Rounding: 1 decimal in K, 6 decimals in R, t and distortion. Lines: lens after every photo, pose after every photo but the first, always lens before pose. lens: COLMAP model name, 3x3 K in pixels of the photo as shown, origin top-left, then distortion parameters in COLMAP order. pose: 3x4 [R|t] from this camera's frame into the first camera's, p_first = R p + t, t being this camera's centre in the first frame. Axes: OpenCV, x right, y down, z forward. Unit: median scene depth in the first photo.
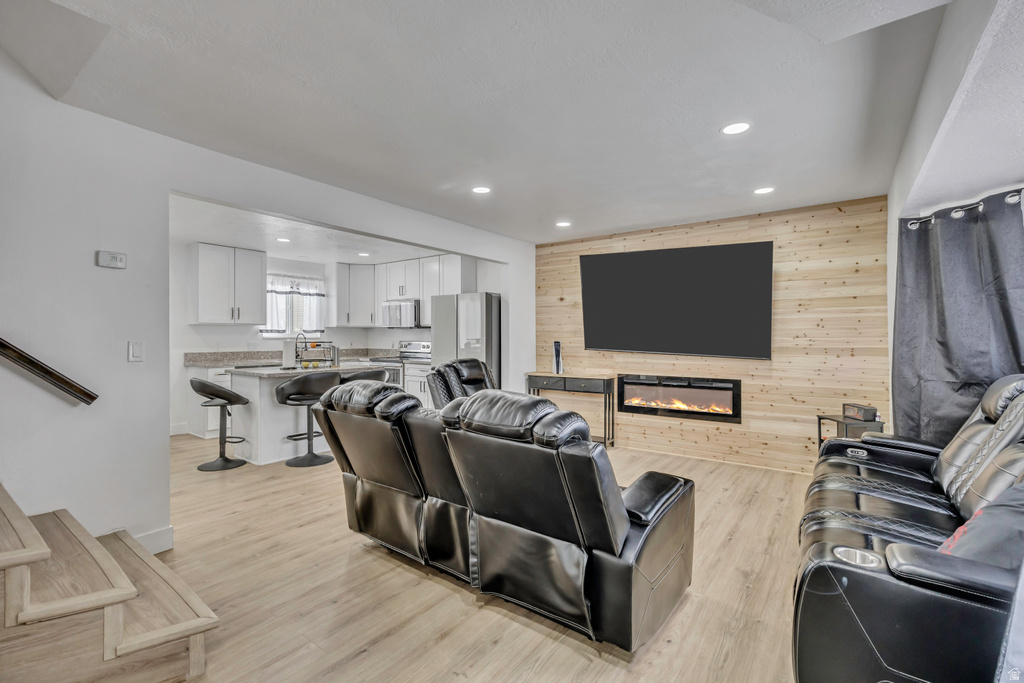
lens RADIAL K [[455.0, 0, 509.8], [0, 455.0, 340.3], [0, 0, 1]] dist [-0.004551, 0.001534]
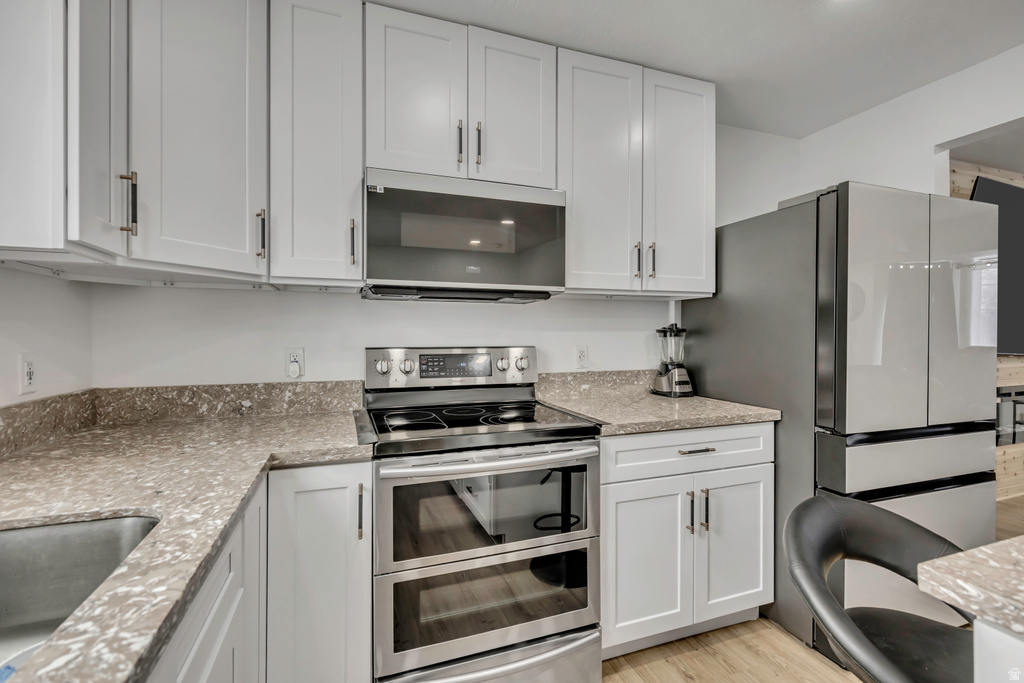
lens RADIAL K [[455.0, 0, 508.5], [0, 455.0, 335.7], [0, 0, 1]] dist [-0.004551, 0.001534]
pose [[0.556323, -0.001233, 0.830965, -0.546834], [0.012320, 0.999901, -0.006765, -0.002590], [-0.830875, 0.014001, 0.556283, 1.070100]]
